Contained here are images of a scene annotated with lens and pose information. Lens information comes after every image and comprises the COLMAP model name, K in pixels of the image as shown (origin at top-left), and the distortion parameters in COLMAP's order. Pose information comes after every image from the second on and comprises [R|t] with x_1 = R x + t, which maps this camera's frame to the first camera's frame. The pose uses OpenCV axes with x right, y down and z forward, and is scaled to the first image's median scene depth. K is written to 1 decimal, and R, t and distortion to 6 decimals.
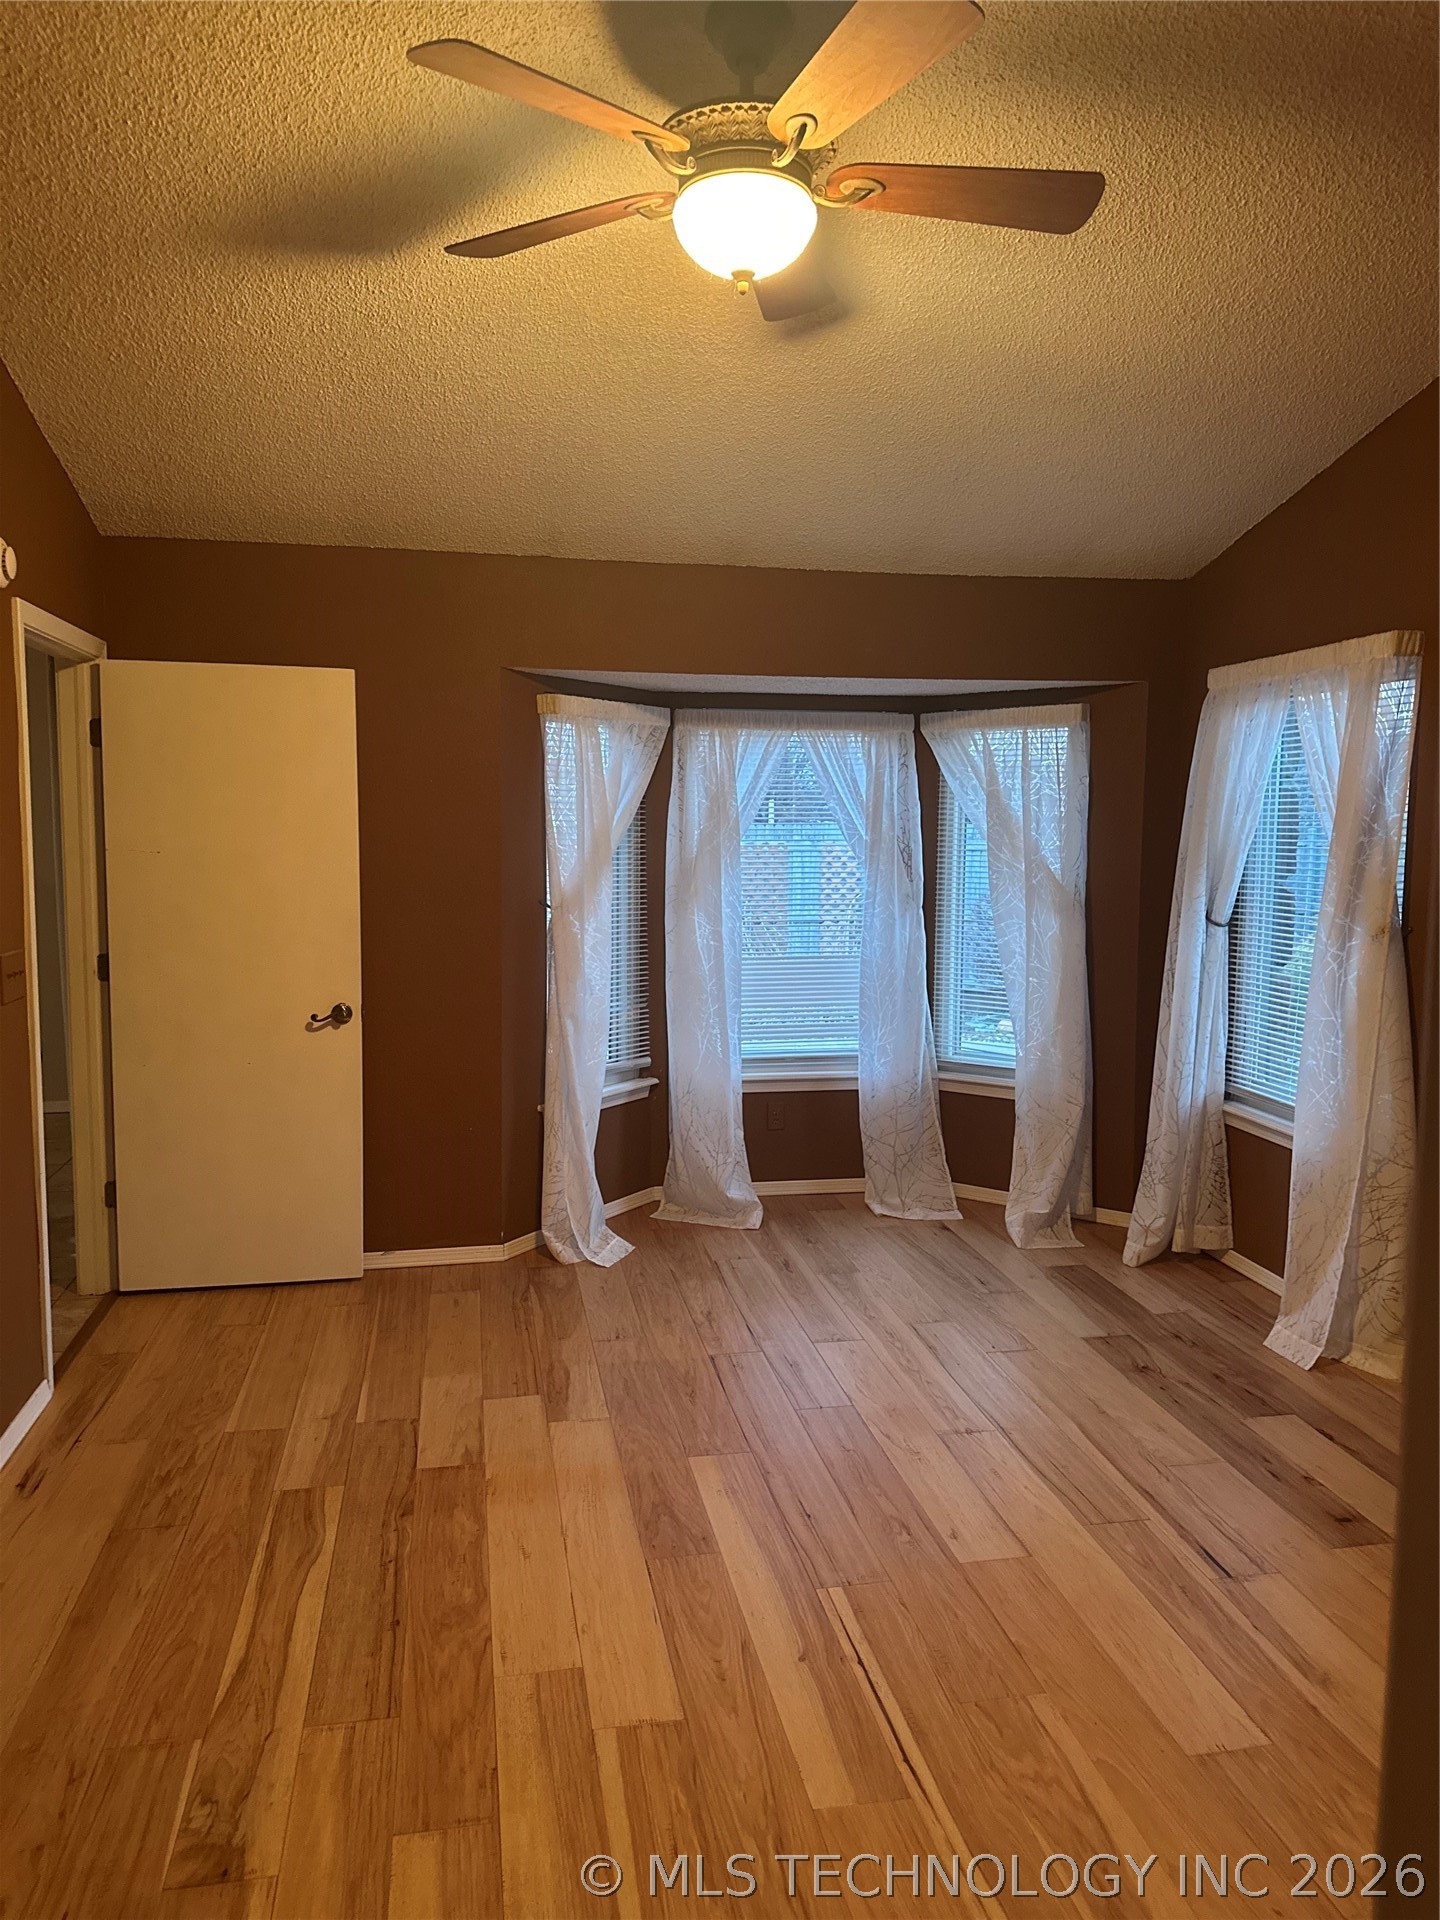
lens RADIAL K [[1363.5, 0, 723.7], [0, 1363.5, 948.8], [0, 0, 1]] dist [0.046209, -0.062704]
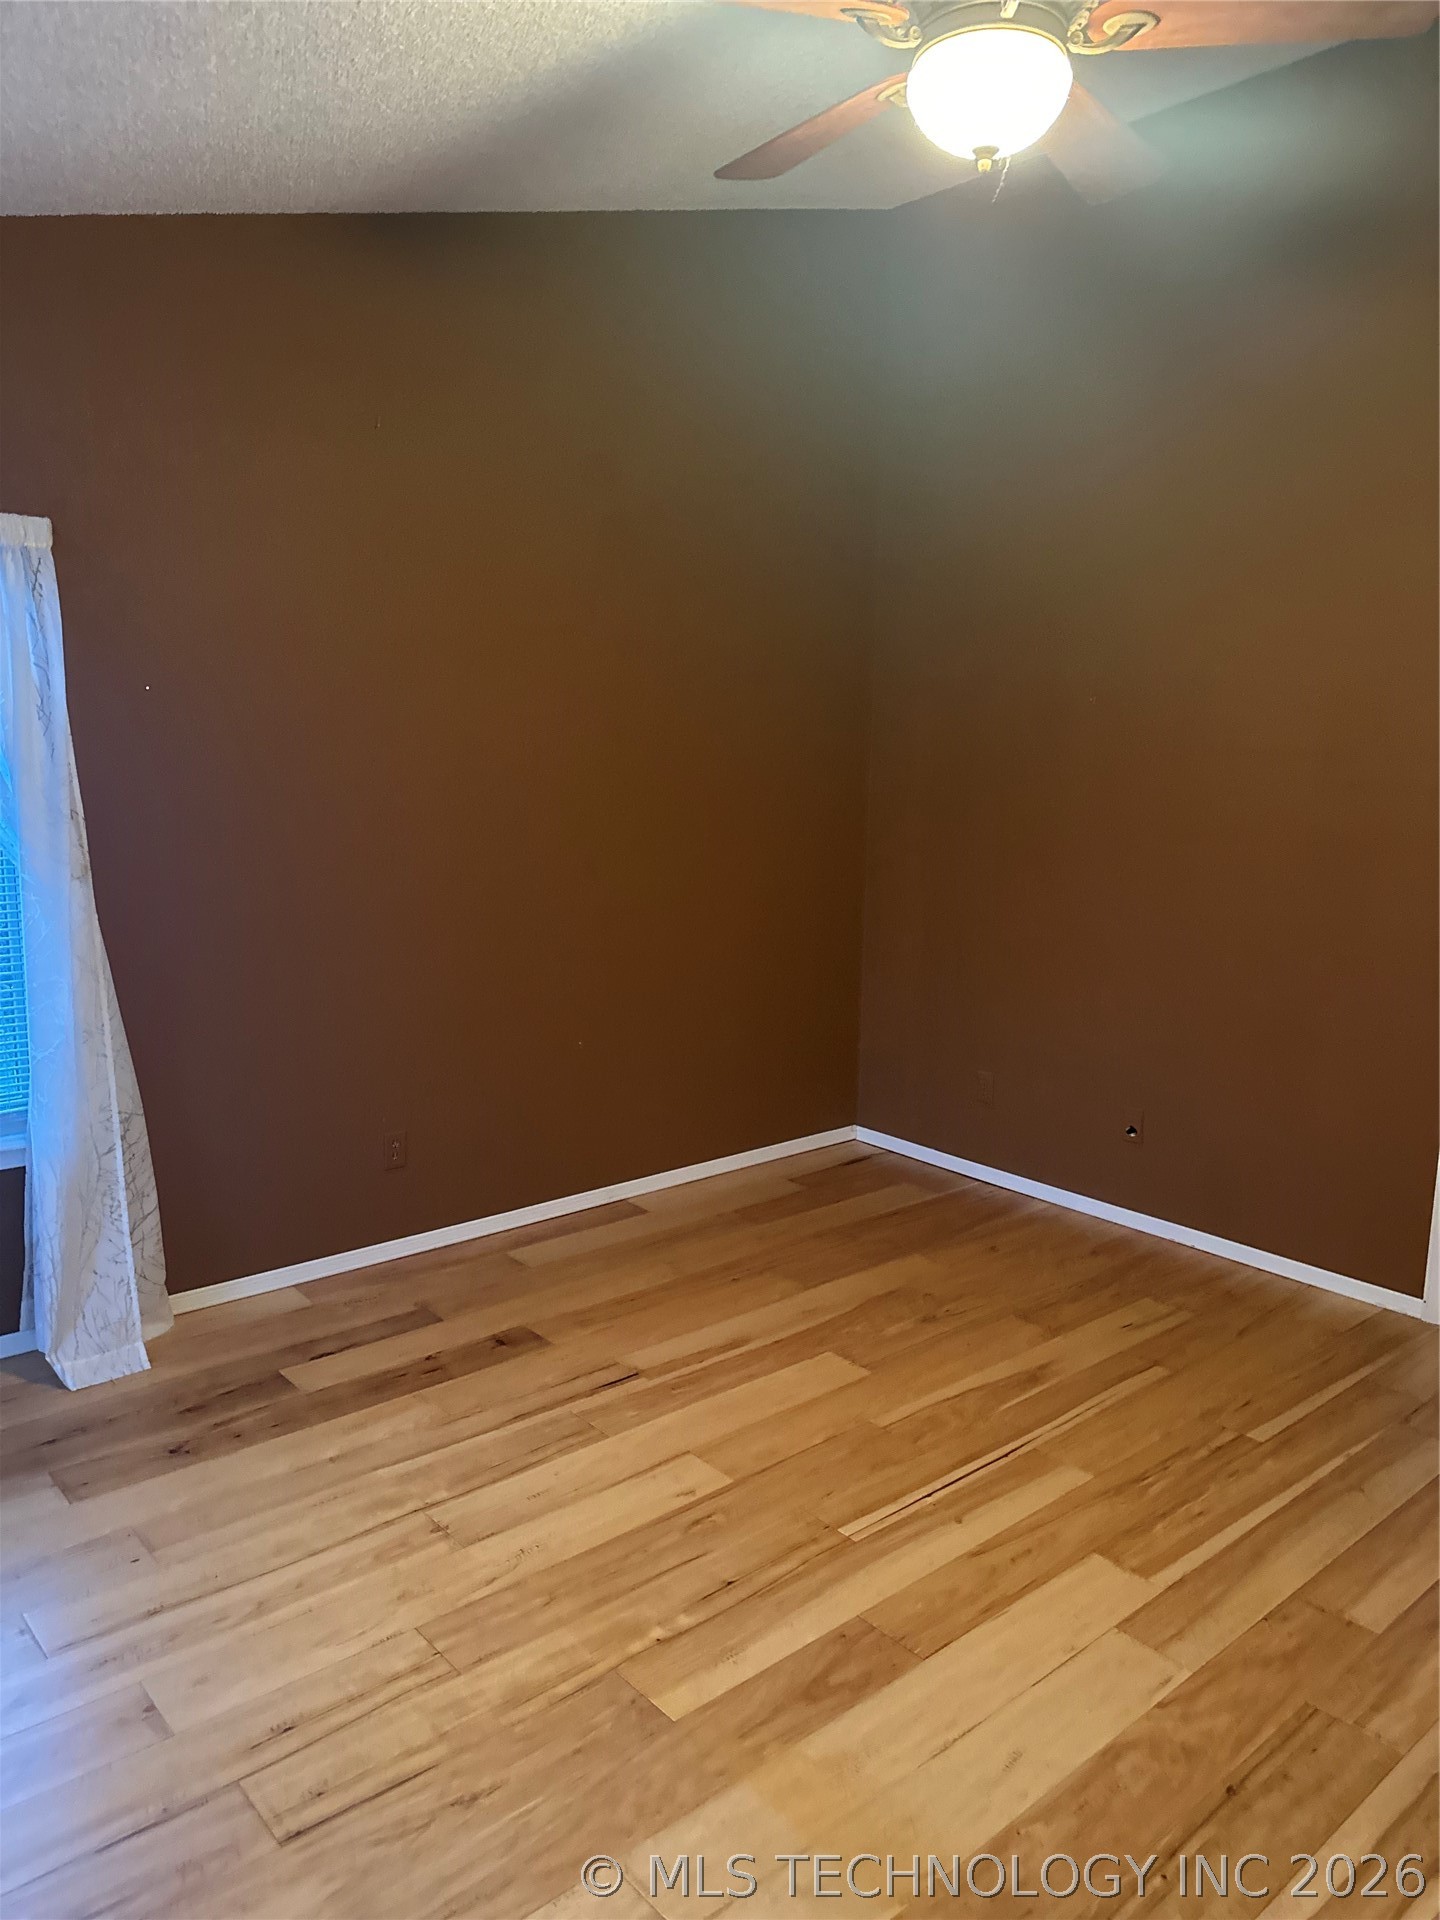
lens RADIAL K [[1358.0, 0, 720.0], [0, 1358.0, 960.0], [0, 0, 1]] dist [-0.005153, -0.003334]
pose [[-0.498321, -0.154782, 0.853064, -0.686695], [0.064551, 0.974580, 0.214538, -0.168522], [-0.864586, 0.161975, -0.475662, 1.552977]]
